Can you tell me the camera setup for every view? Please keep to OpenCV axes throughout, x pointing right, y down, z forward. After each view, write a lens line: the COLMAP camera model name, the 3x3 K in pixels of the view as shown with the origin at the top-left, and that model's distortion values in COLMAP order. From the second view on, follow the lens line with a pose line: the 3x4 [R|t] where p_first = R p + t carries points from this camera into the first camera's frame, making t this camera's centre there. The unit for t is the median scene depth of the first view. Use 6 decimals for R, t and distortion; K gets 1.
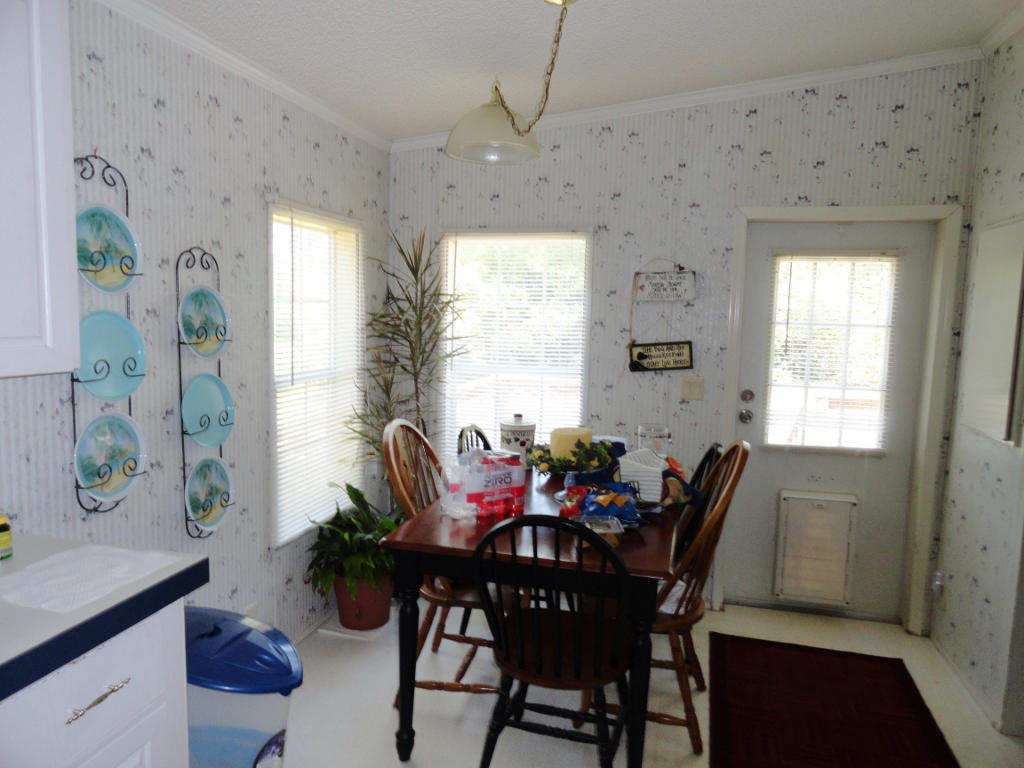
lens RADIAL K [[703.3, 0, 506.8], [0, 703.3, 381.5], [0, 0, 1]] dist [0.005229, -0.004552]
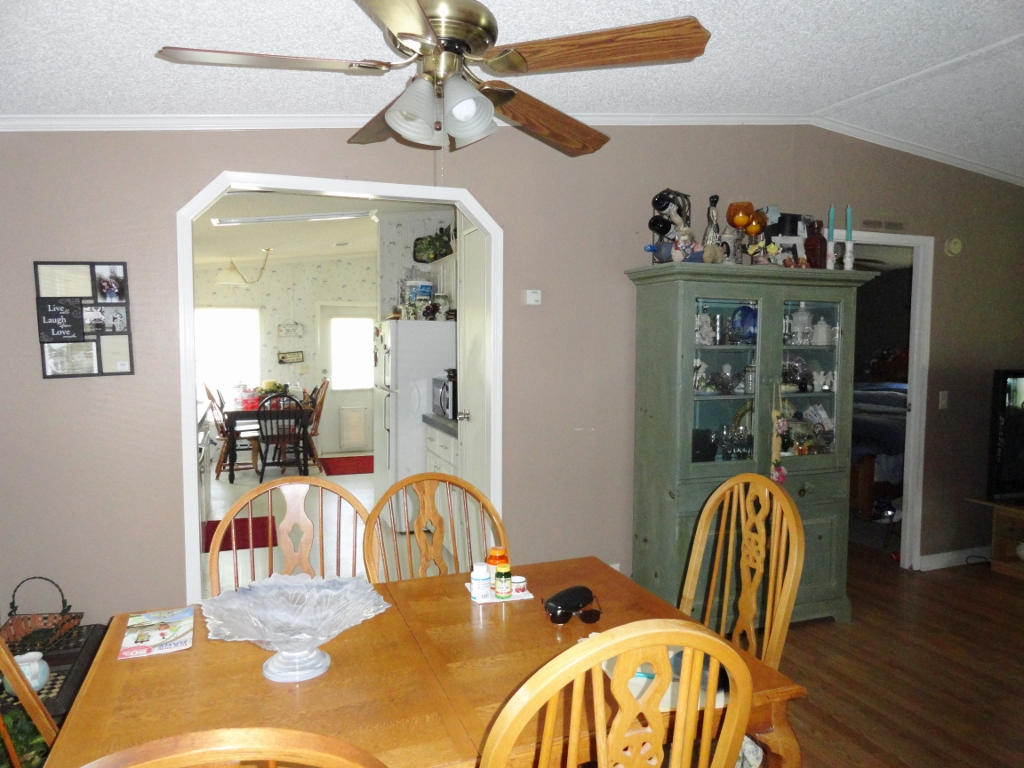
lens RADIAL K [[703.3, 0, 513.0], [0, 703.3, 384.7], [0, 0, 1]] dist [0.005229, -0.004552]
pose [[0.812381, -0.057000, 0.580335, -0.637596], [0.084309, 0.996235, -0.020170, 0.189019], [-0.577001, 0.065314, 0.814128, -1.596518]]
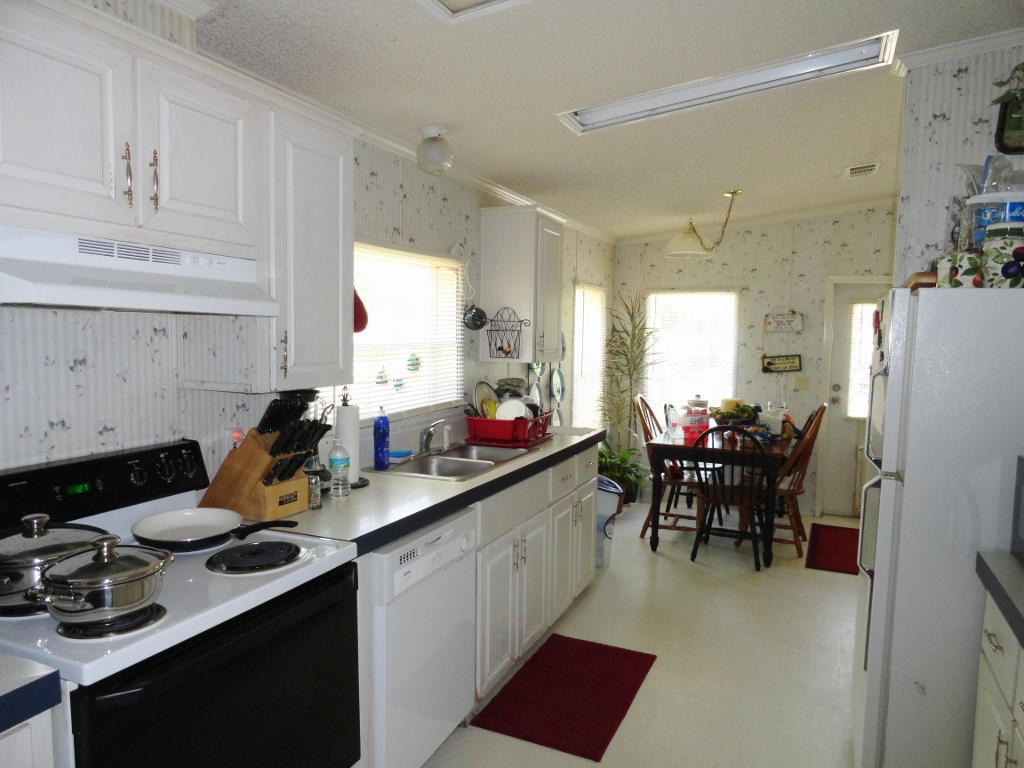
lens RADIAL K [[703.3, 0, 511.9], [0, 703.3, 383.5], [0, 0, 1]] dist [0.005229, -0.004552]
pose [[0.987849, 0.005368, -0.155326, -0.165386], [-0.012812, 0.998815, -0.046960, 0.103421], [0.154890, 0.048380, 0.986746, -0.801228]]
